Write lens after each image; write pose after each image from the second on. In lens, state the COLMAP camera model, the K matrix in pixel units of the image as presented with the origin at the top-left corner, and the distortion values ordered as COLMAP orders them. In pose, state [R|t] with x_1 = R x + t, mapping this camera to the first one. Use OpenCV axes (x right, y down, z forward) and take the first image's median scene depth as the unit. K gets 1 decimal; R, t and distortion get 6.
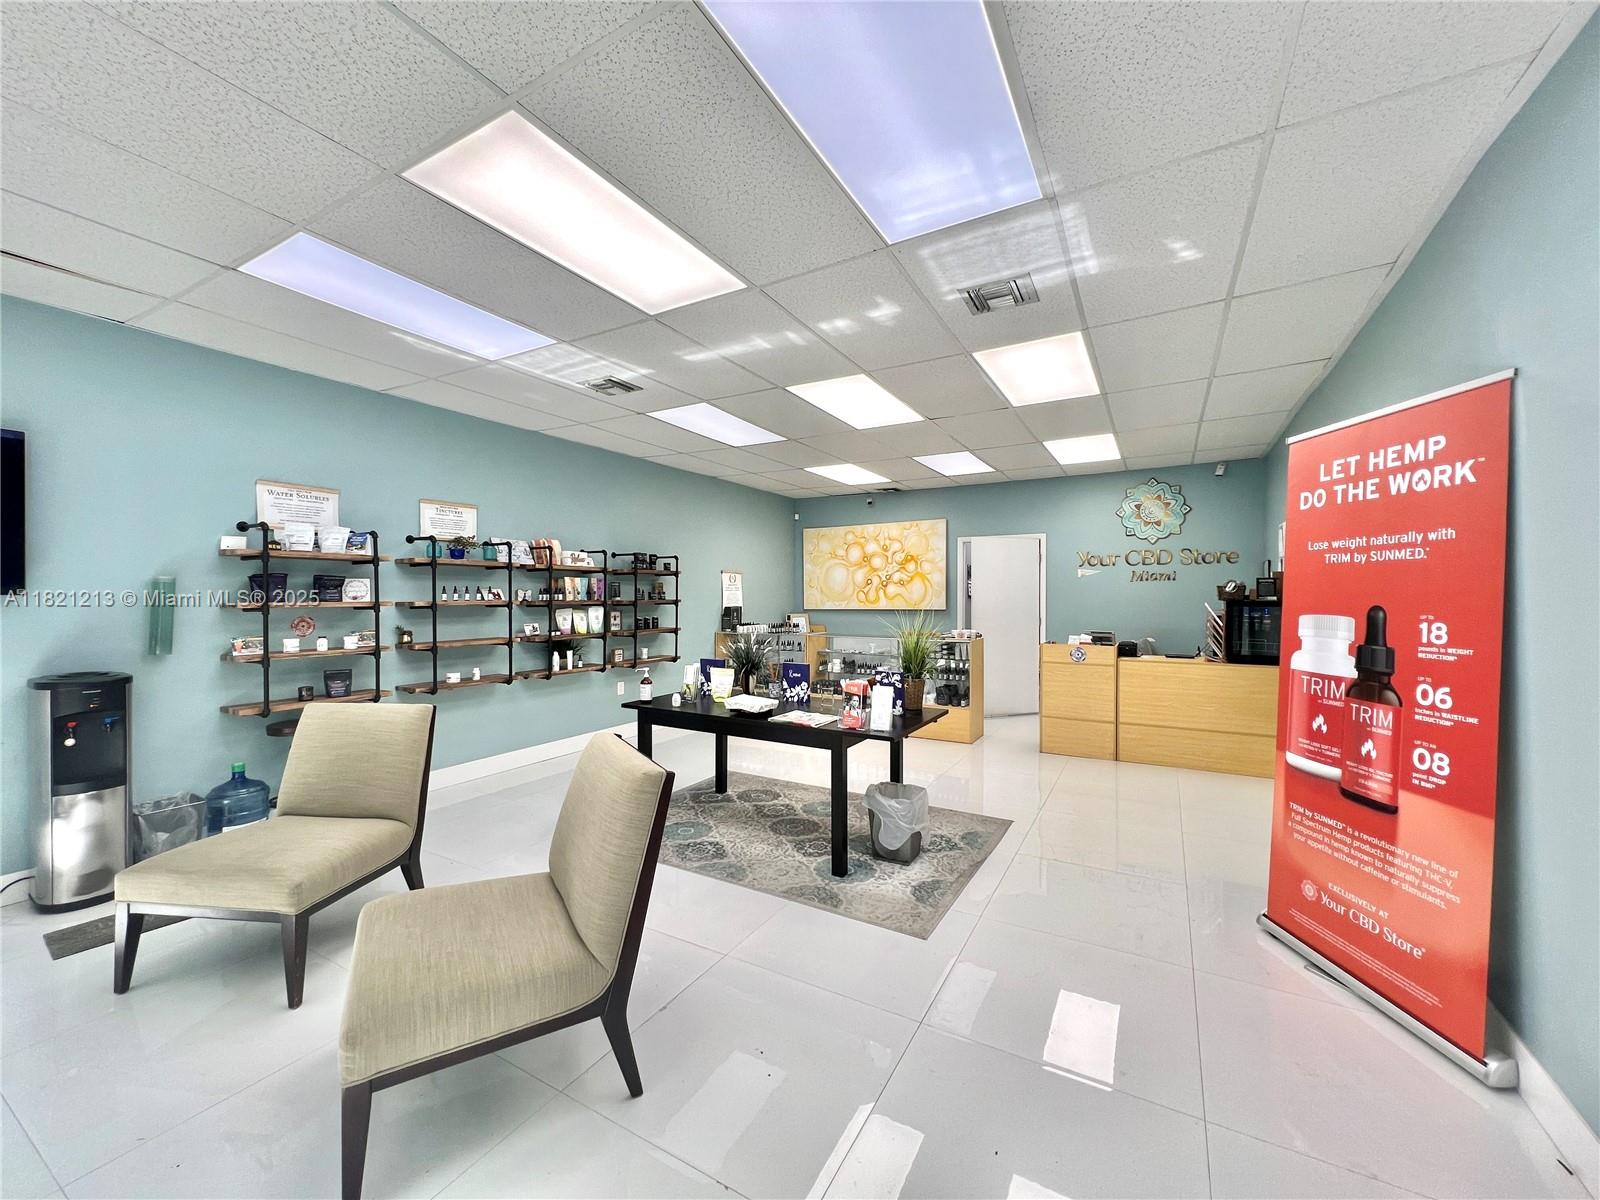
lens RADIAL K [[641.4, 0, 797.9], [0, 641.4, 595.7], [0, 0, 1]] dist [-0.002694, 0.000360]
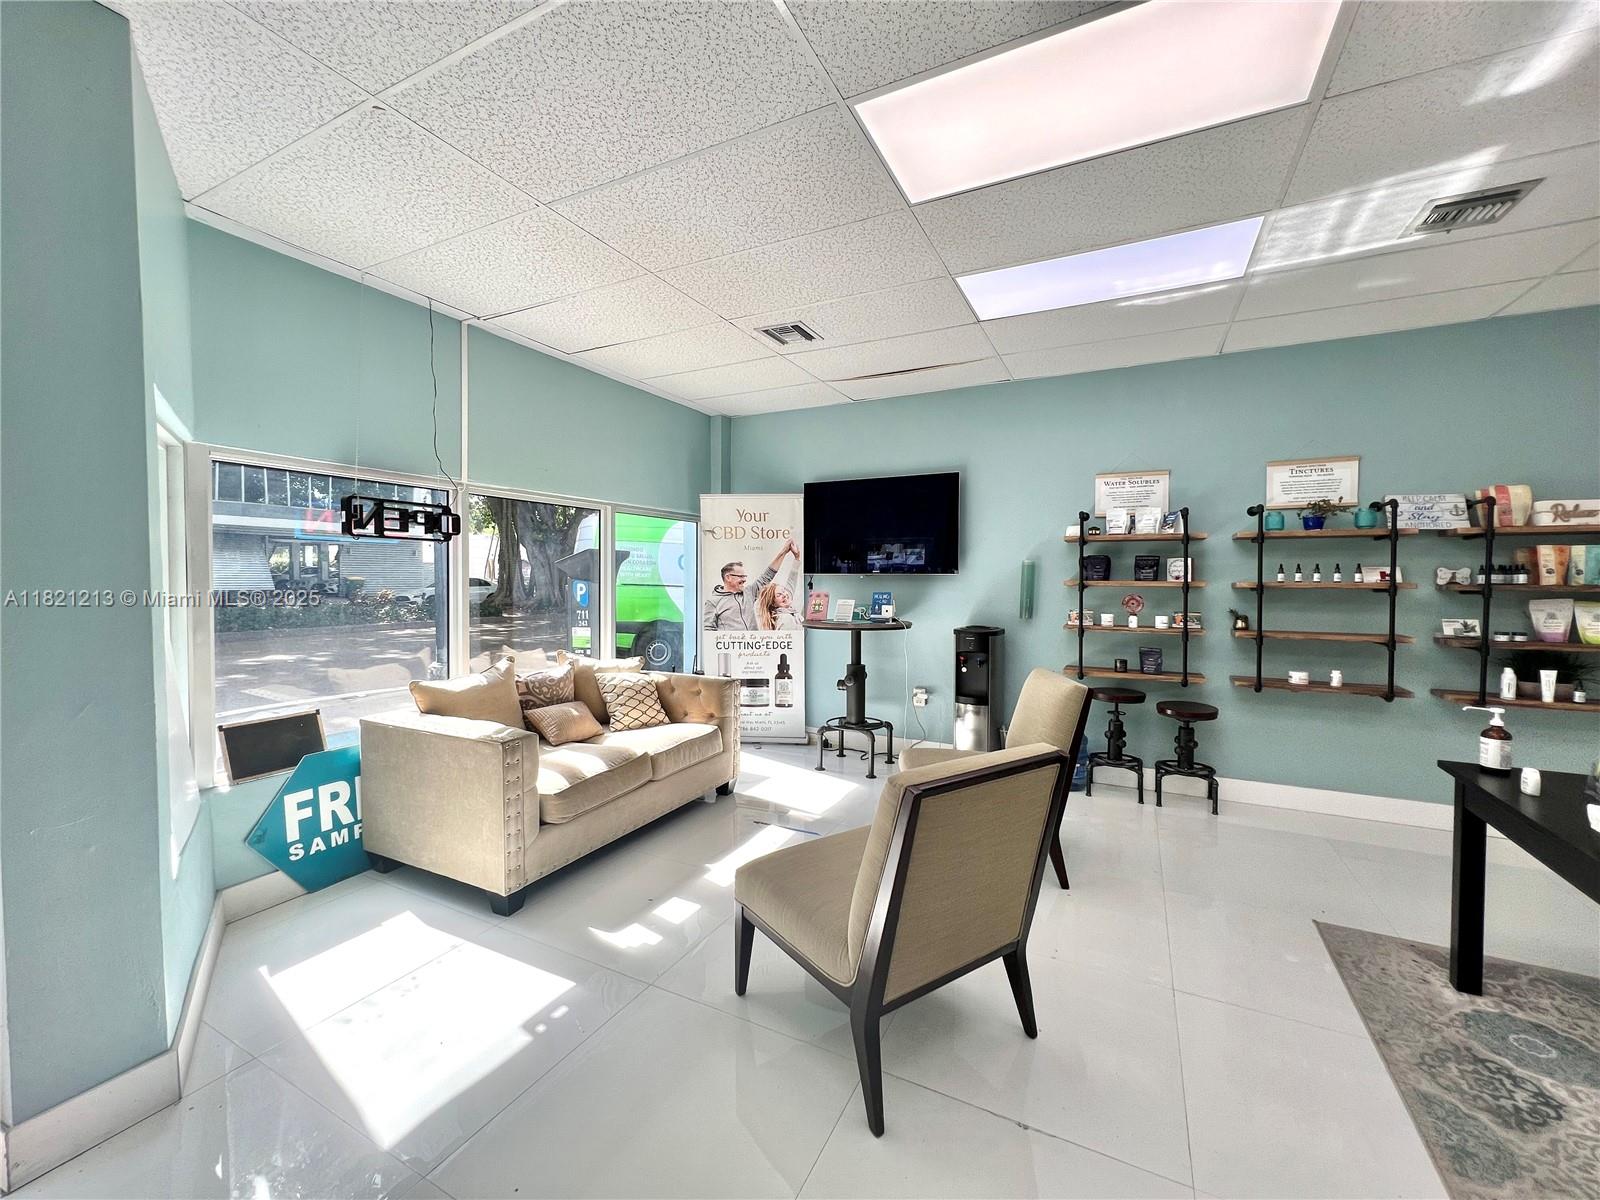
lens RADIAL K [[641.4, 0, 797.9], [0, 641.4, 595.7], [0, 0, 1]] dist [-0.002694, 0.000360]
pose [[0.044342, 0.030435, -0.998553, 0.251968], [-0.005702, 0.999527, 0.030212, 0.004399], [0.999000, 0.004354, 0.044494, 0.357523]]
